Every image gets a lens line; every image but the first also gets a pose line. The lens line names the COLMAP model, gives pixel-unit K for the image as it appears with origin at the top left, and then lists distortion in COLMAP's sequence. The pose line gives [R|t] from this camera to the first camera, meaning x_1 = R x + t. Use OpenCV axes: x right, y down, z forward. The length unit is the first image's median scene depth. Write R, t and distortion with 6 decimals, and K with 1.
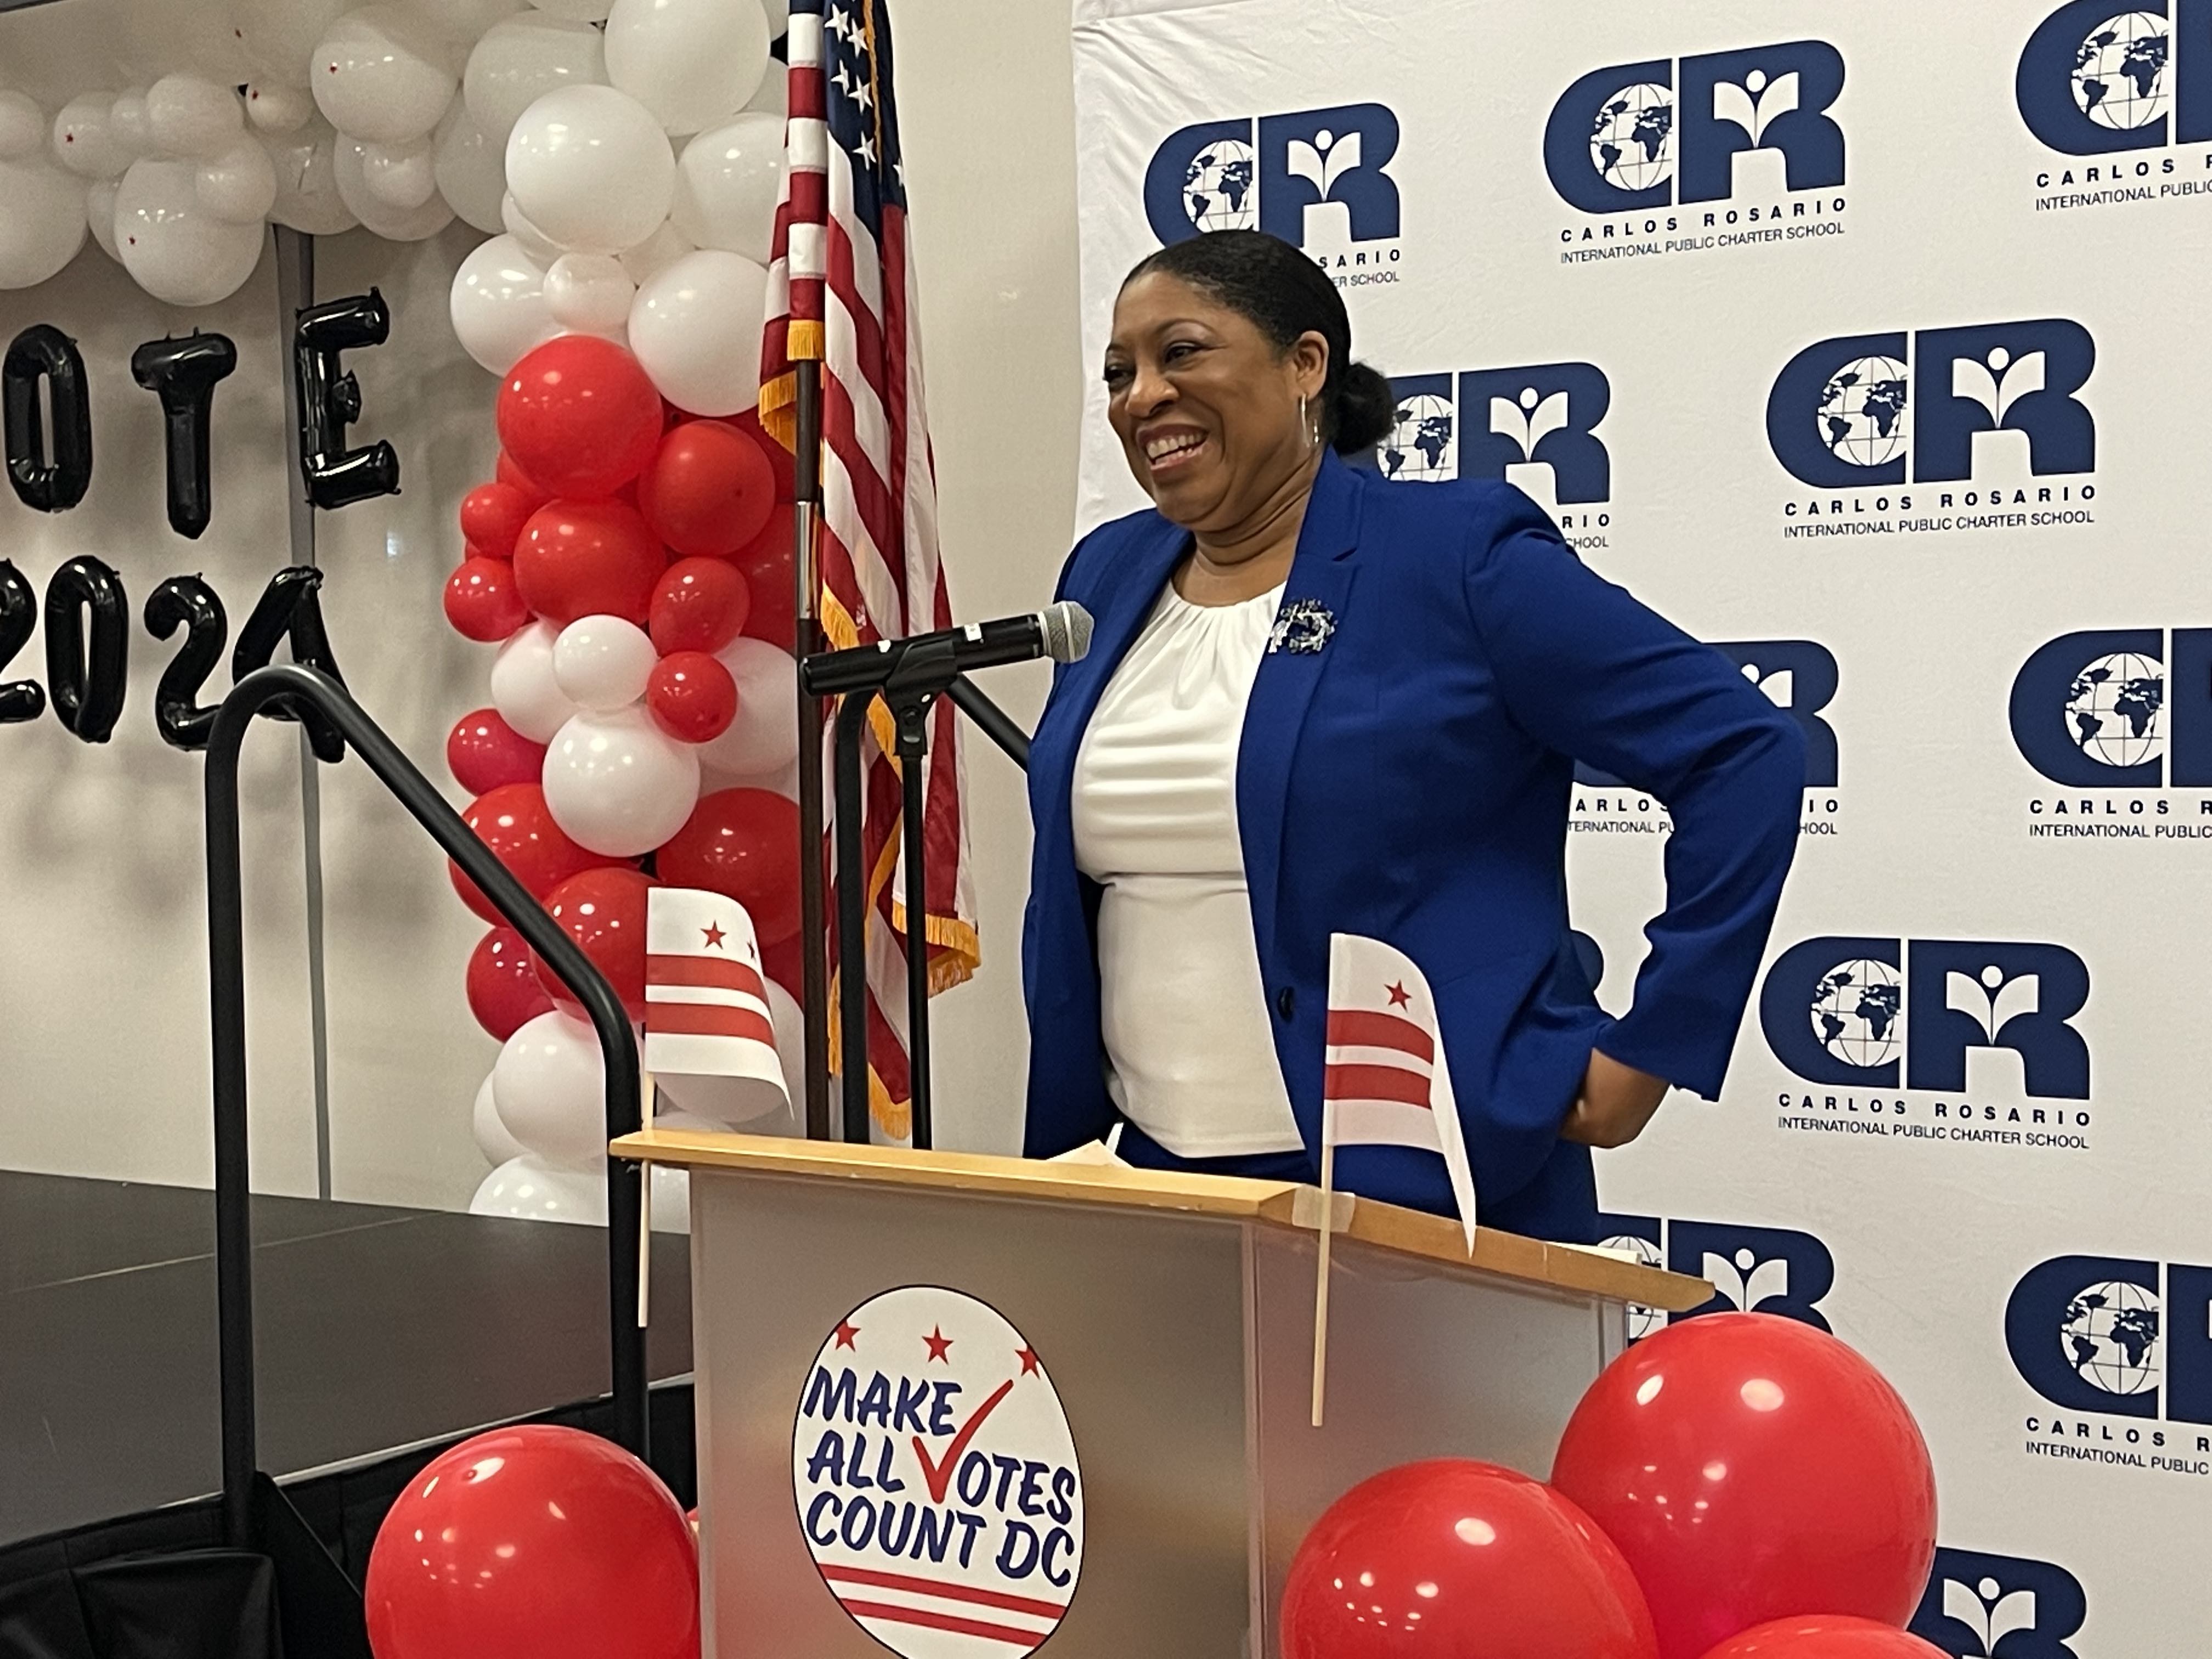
lens RADIAL K [[3643.3, 0, 1106.0], [0, 3643.3, 829.5], [0, 0, 1]] dist [0.213587, -0.725666]
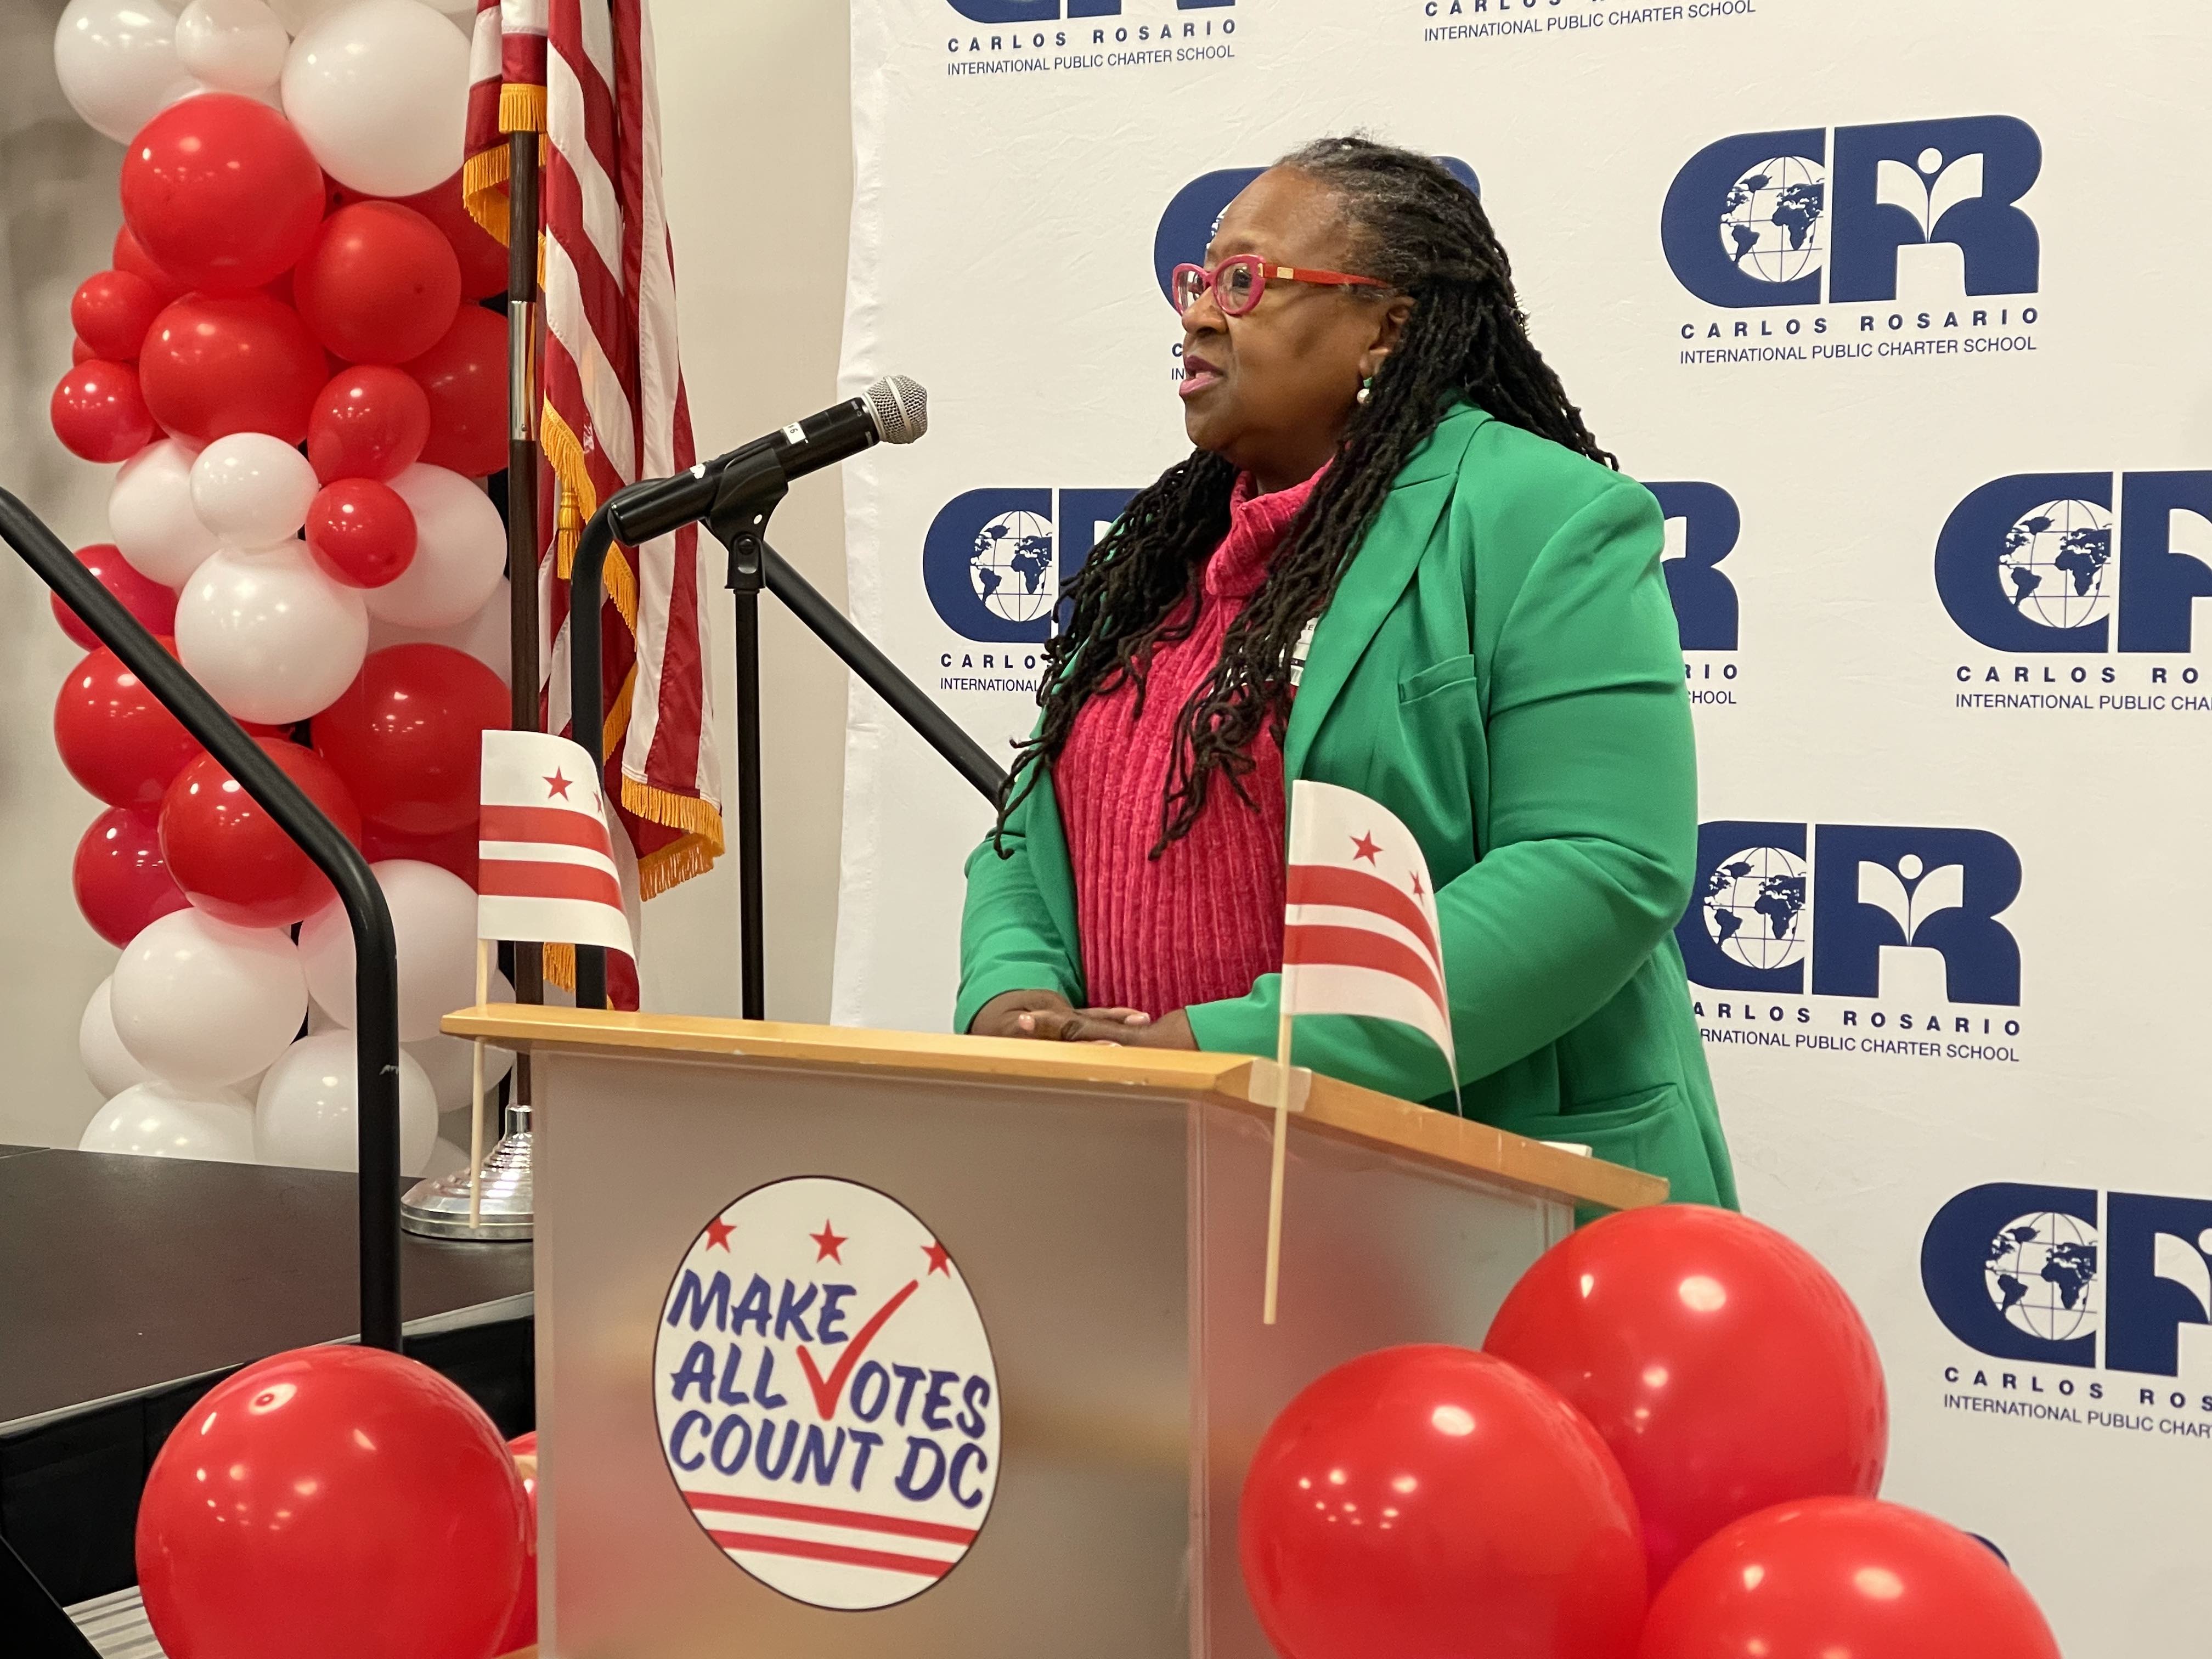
lens RADIAL K [[4461.0, 0, 1111.4], [0, 4461.0, 793.0], [0, 0, 1]] dist [0.142188, 1.657276]
pose [[0.996148, 0.009112, 0.087217, -0.042182], [-0.010393, 0.999844, 0.014251, 0.008761], [-0.087074, -0.015103, 0.996087, -0.050767]]
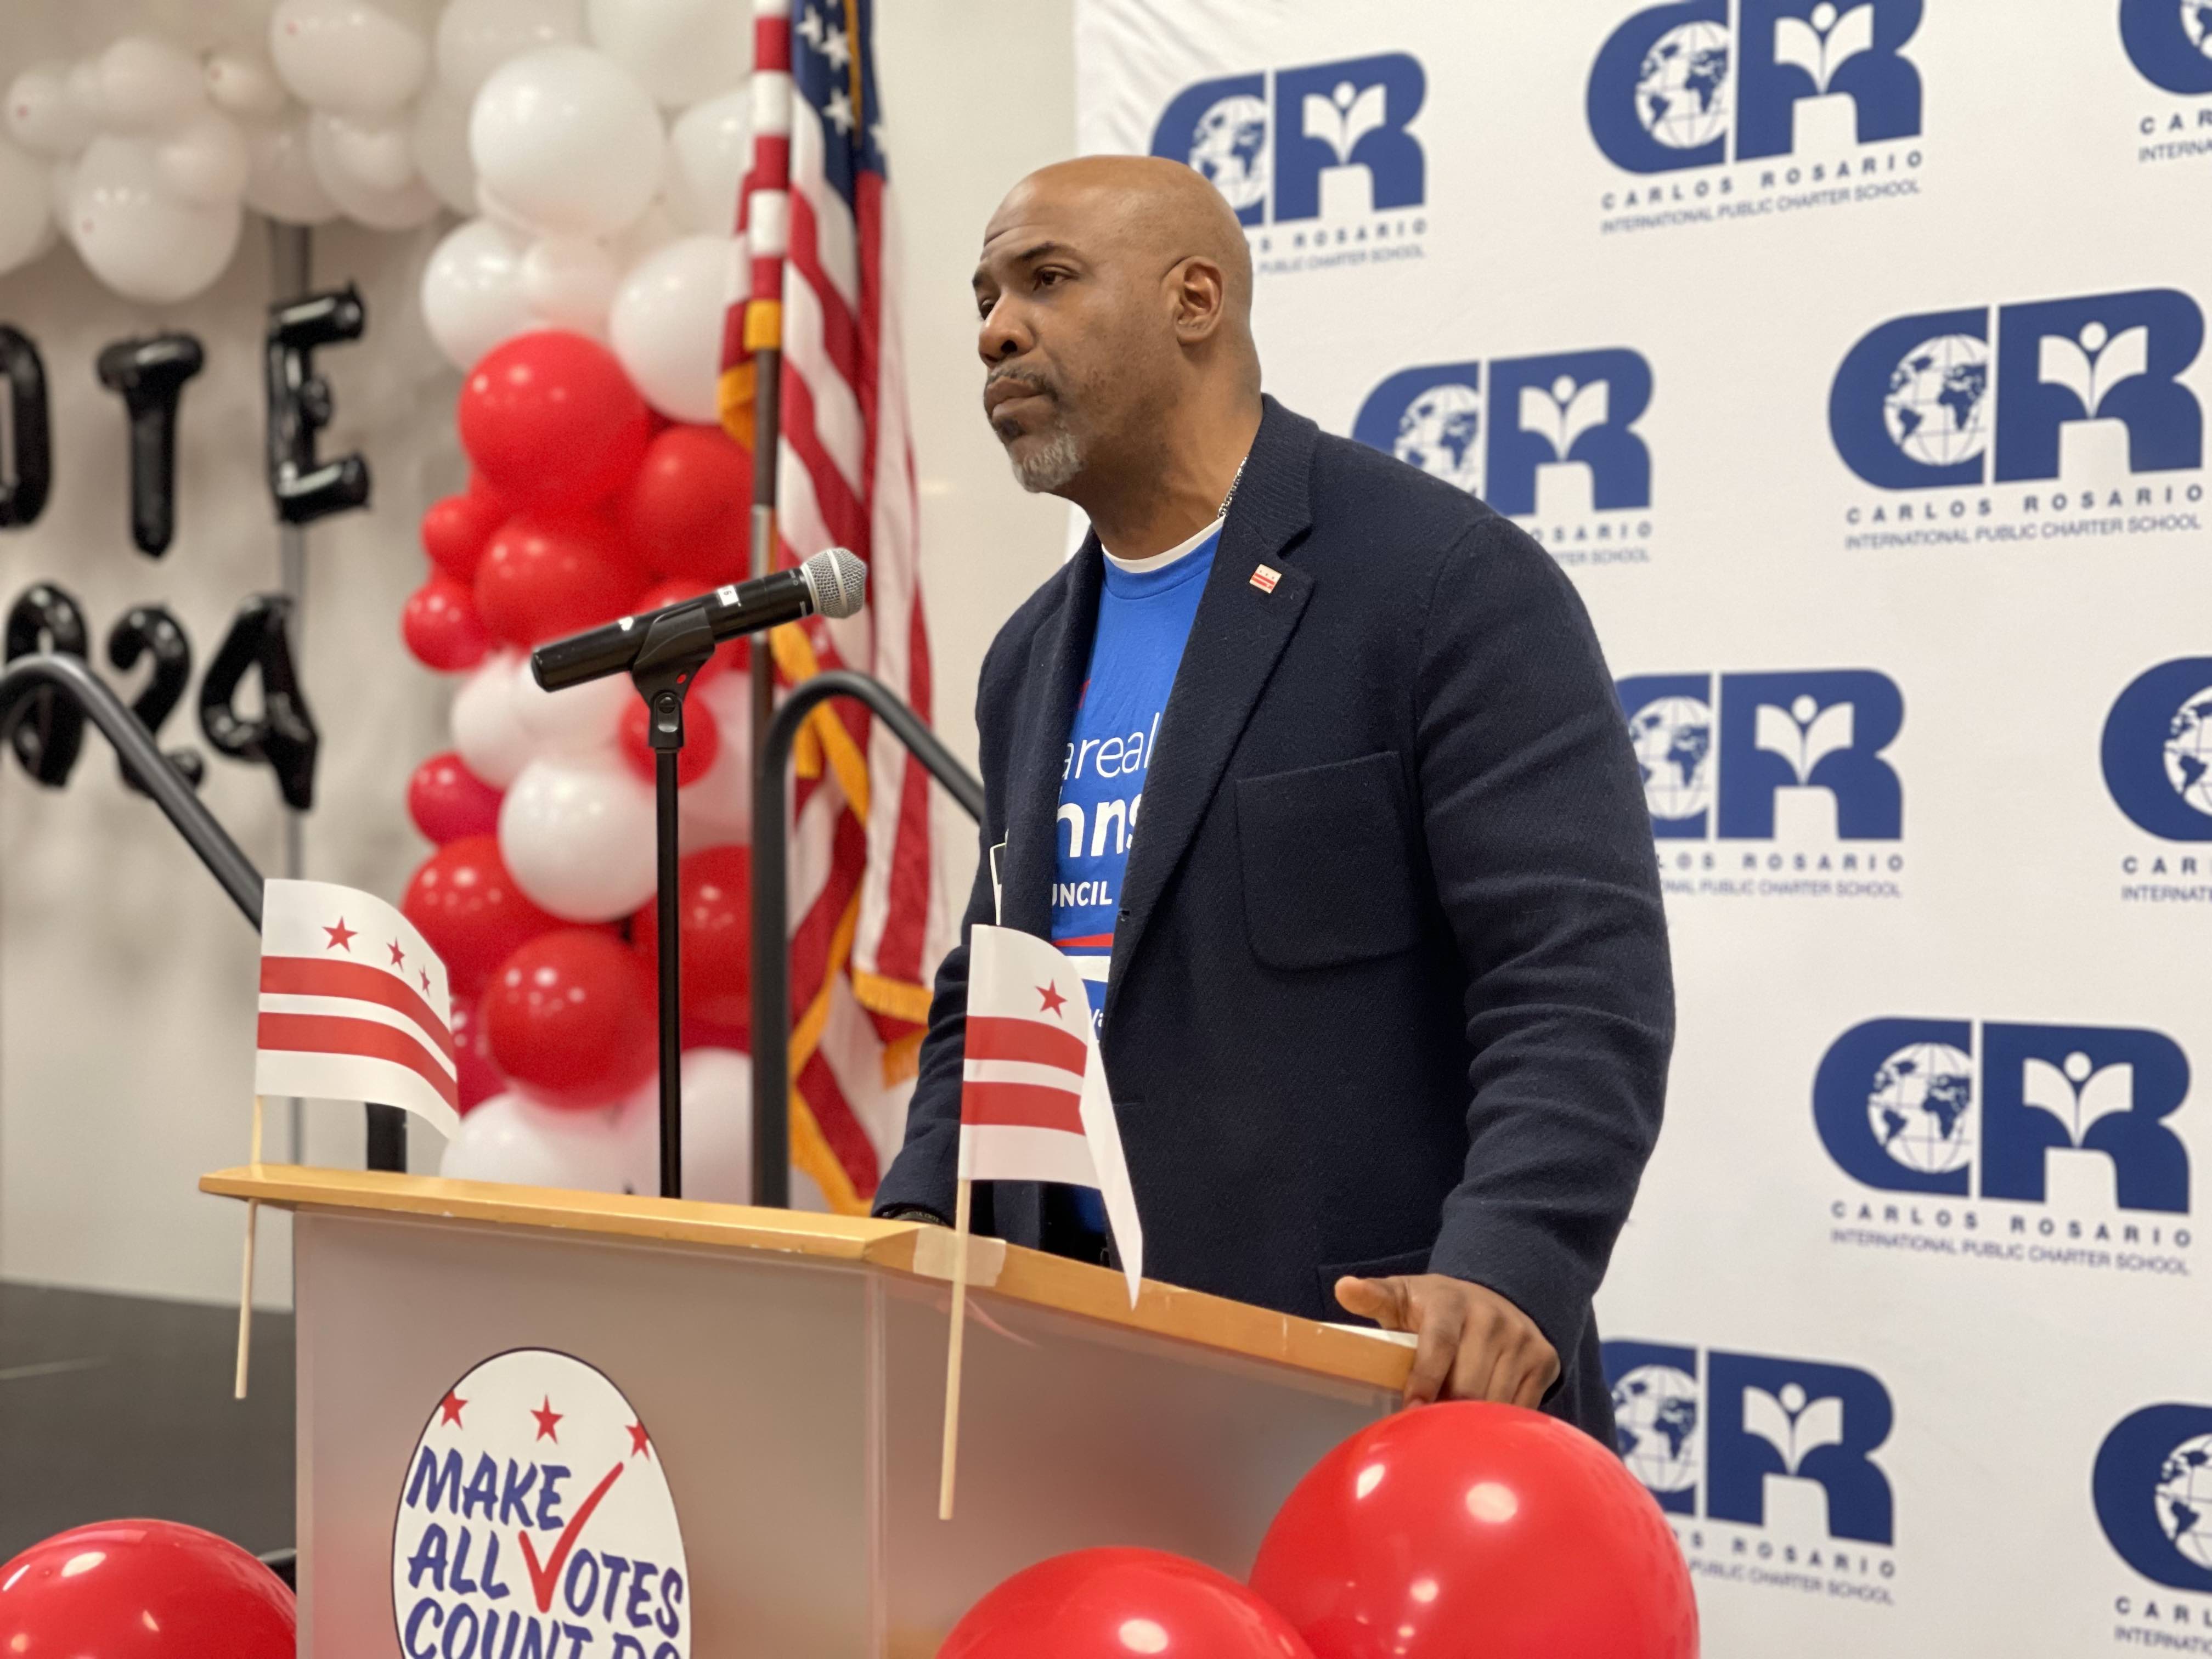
lens RADIAL K [[4060.1, 0, 1102.6], [0, 4060.1, 813.0], [0, 0, 1]] dist [0.243119, 0.163968]
pose [[0.997136, 0.016416, -0.073832, 0.084819], [-0.019034, 0.999210, -0.034893, 0.018620], [0.073201, 0.036198, 0.996660, 0.039981]]
